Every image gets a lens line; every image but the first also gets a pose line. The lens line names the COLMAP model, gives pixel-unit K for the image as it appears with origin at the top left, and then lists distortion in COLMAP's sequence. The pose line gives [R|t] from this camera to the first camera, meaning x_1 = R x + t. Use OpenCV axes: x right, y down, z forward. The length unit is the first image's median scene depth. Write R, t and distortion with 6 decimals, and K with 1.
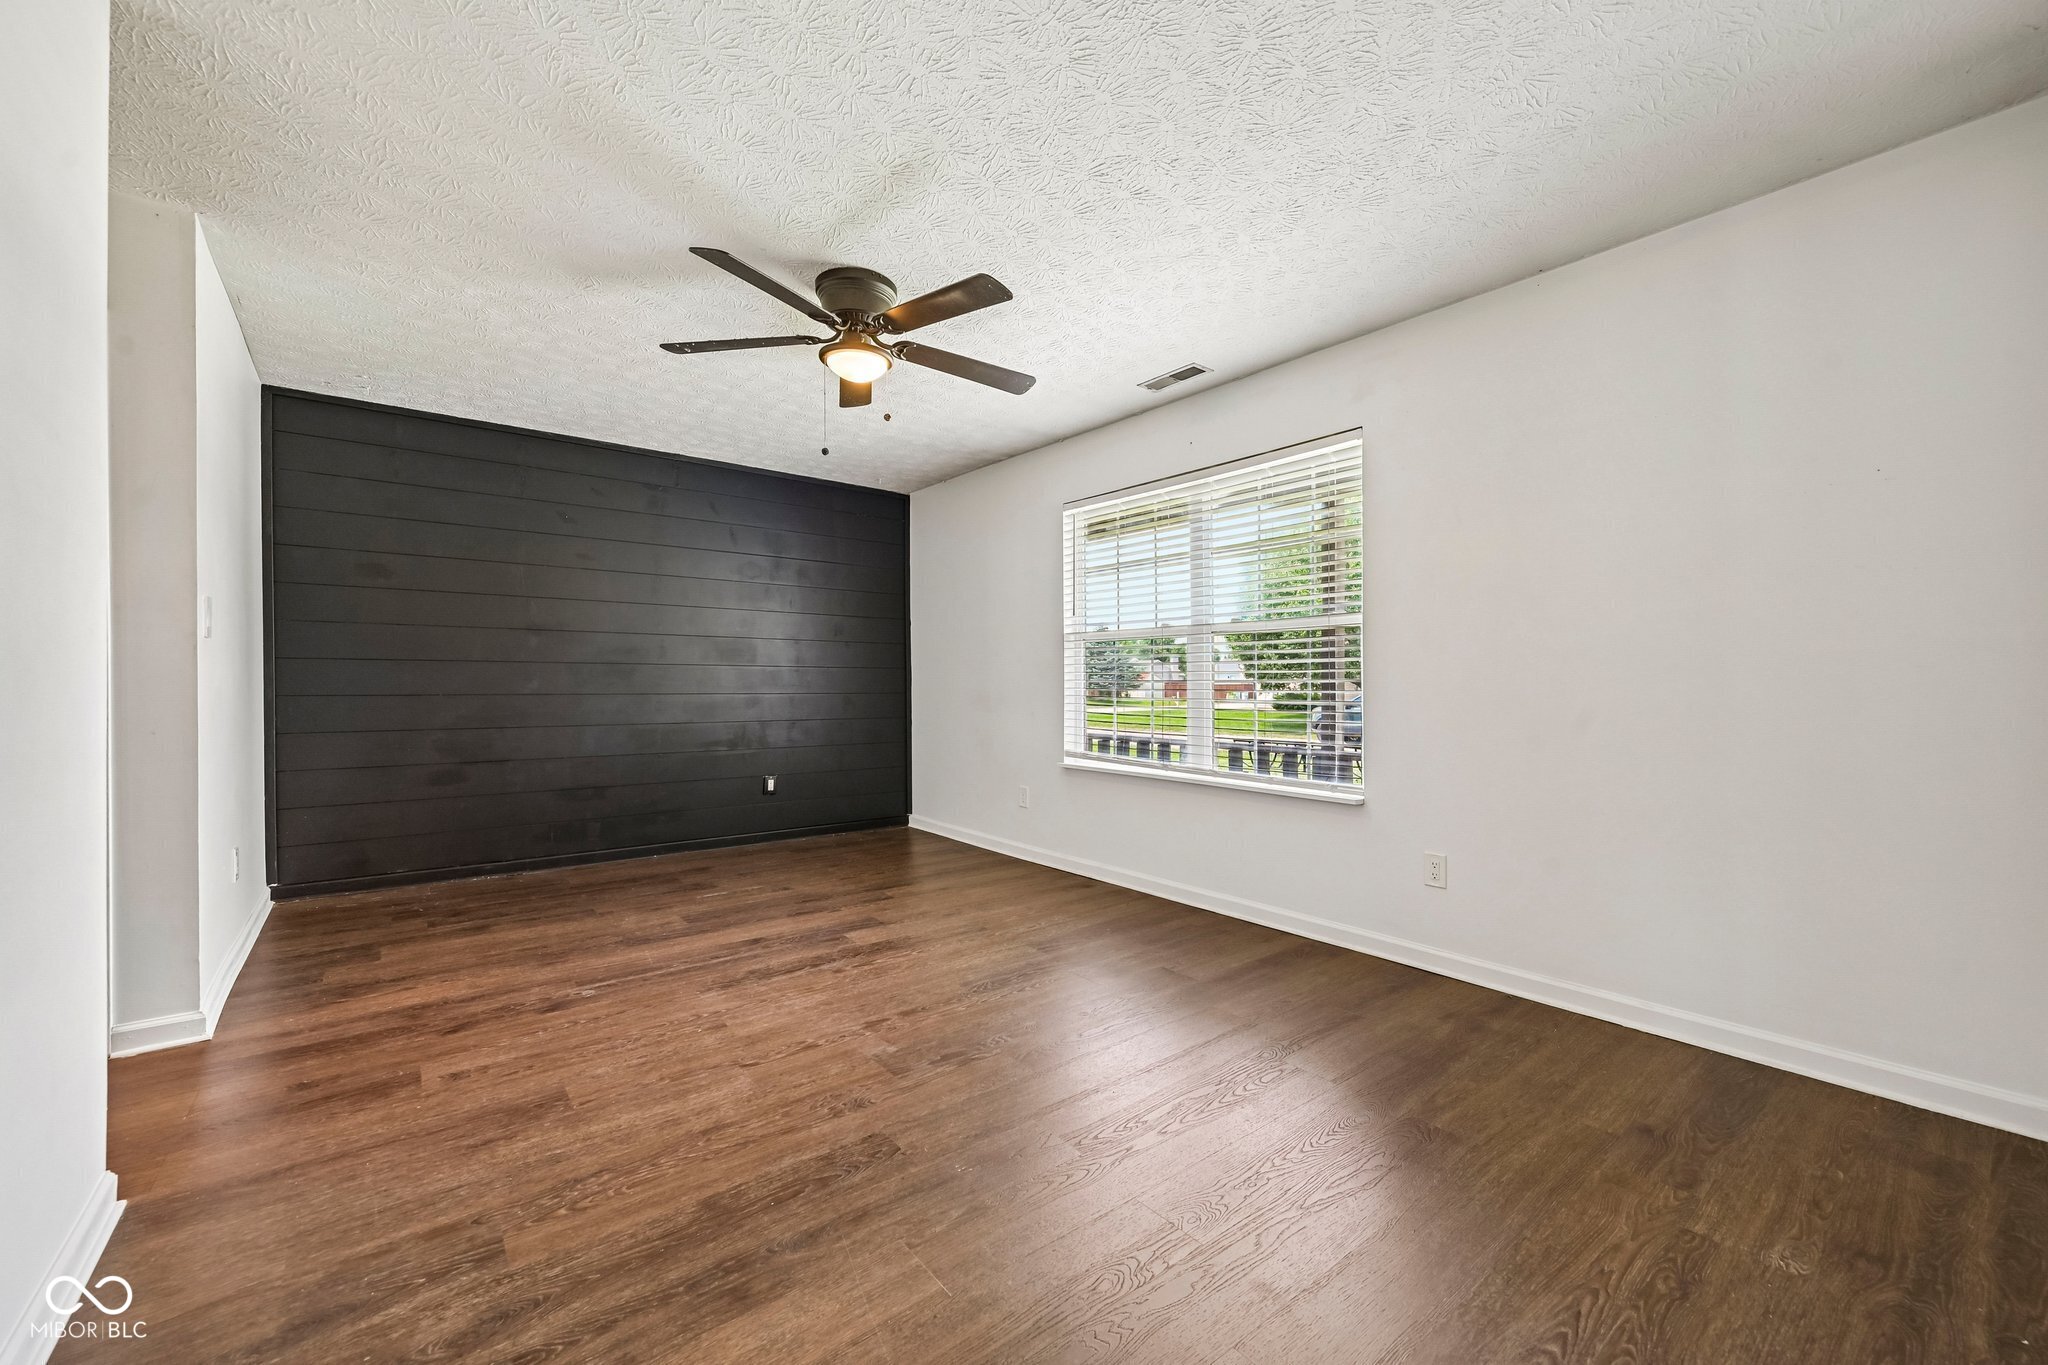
lens RADIAL K [[804.1, 0, 1025.3], [0, 804.1, 691.0], [0, 0, 1]] dist [-0.000062, 0.000045]
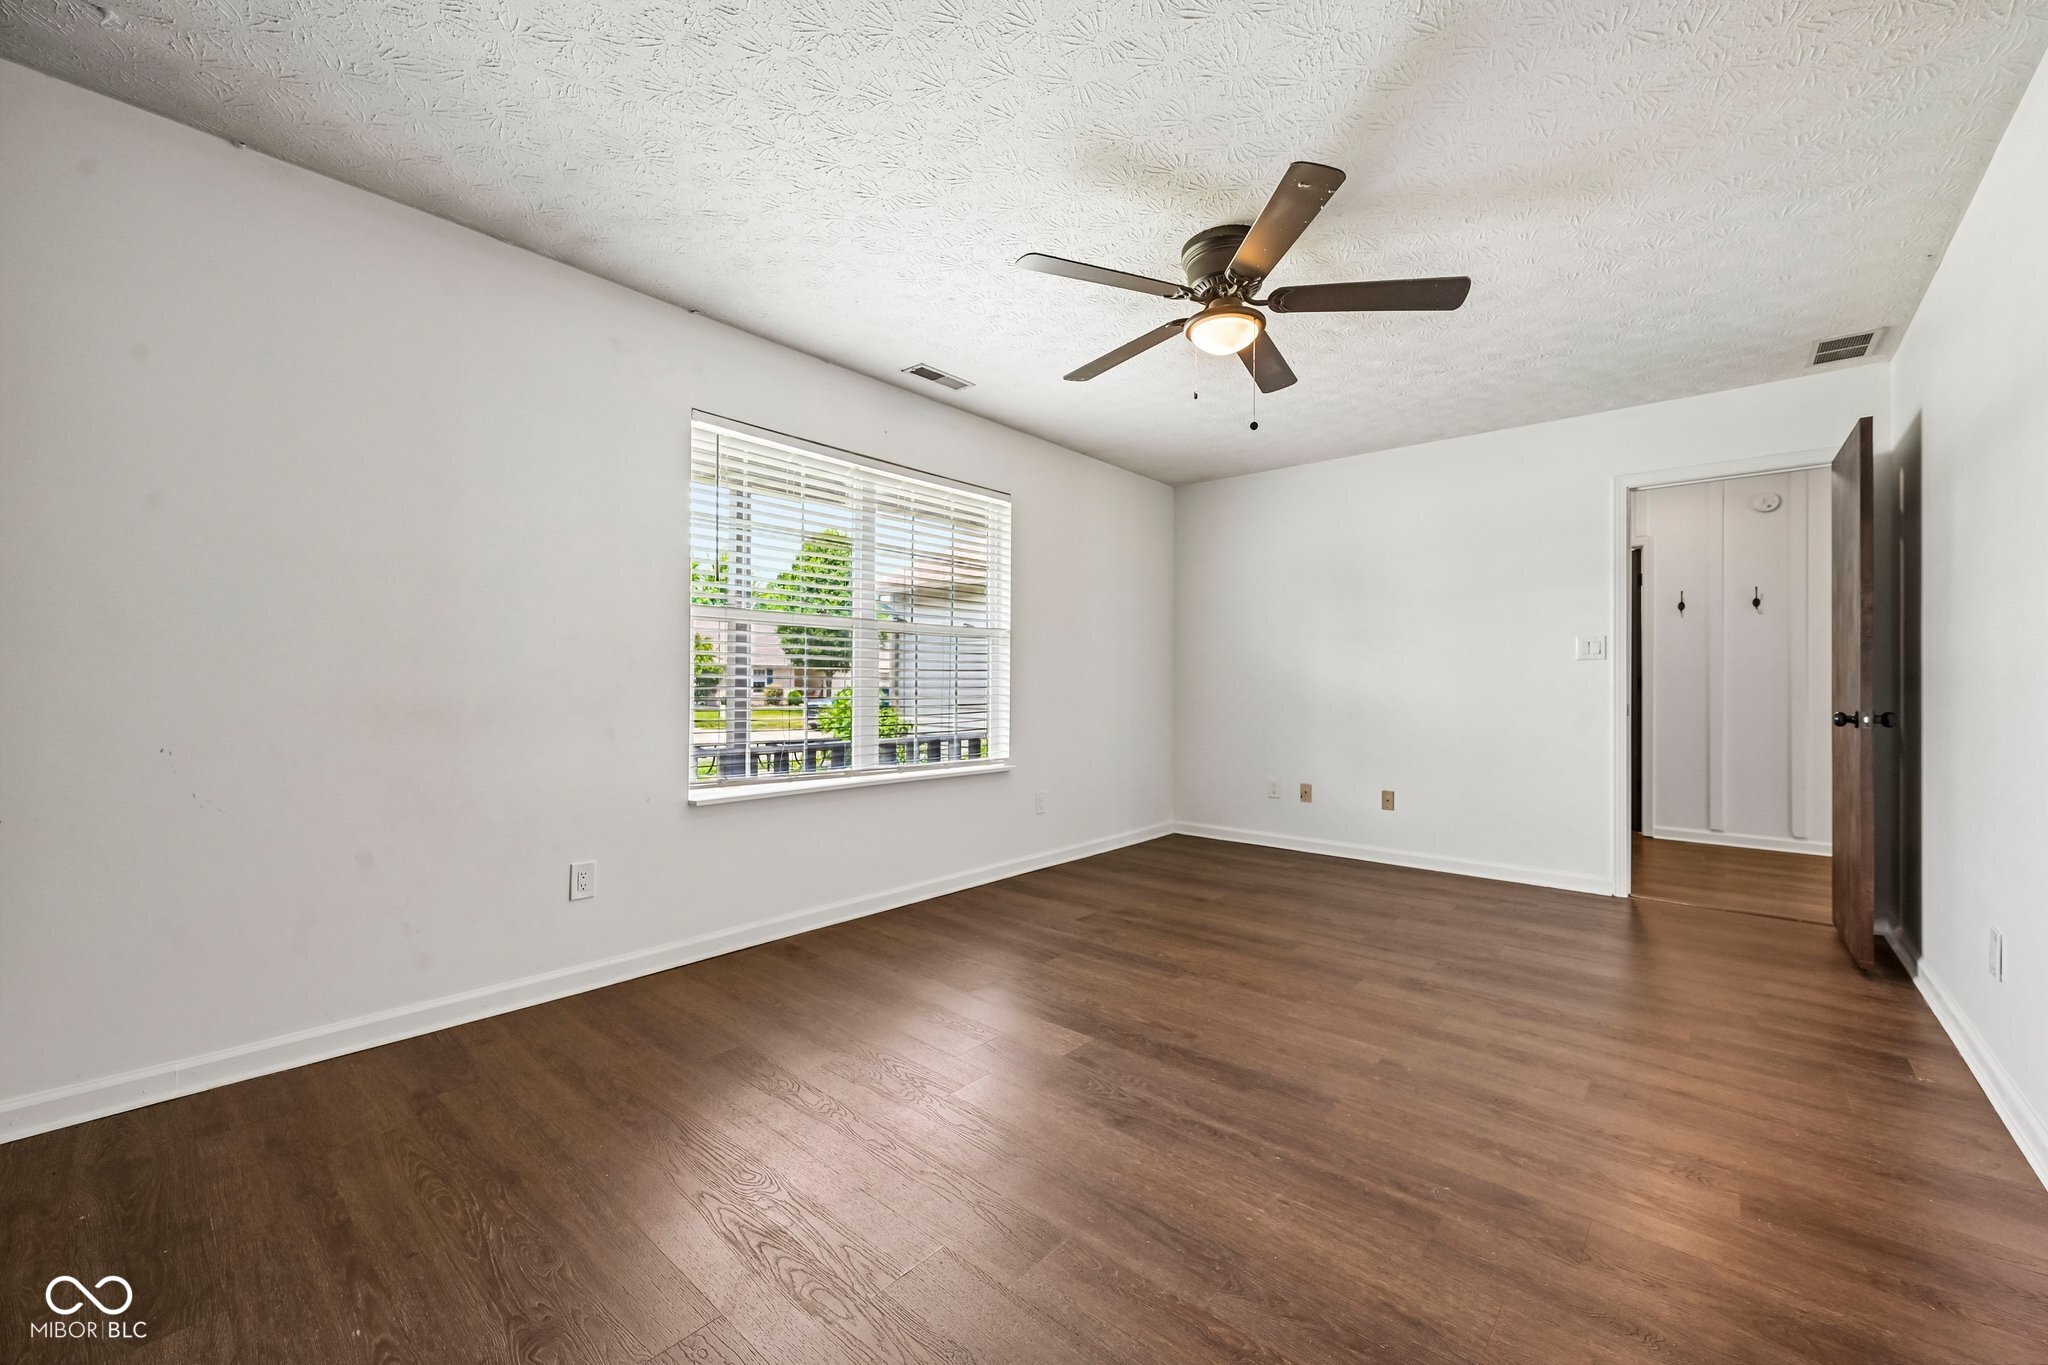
lens RADIAL K [[803.2, 0, 1024.8], [0, 803.2, 682.3], [0, 0, 1]] dist [-0.000454, 0.000205]
pose [[-0.179709, -0.001840, 0.983718, -0.934666], [0.004659, 0.999985, 0.002721, -0.011092], [-0.983709, 0.005072, -0.179698, 1.222494]]
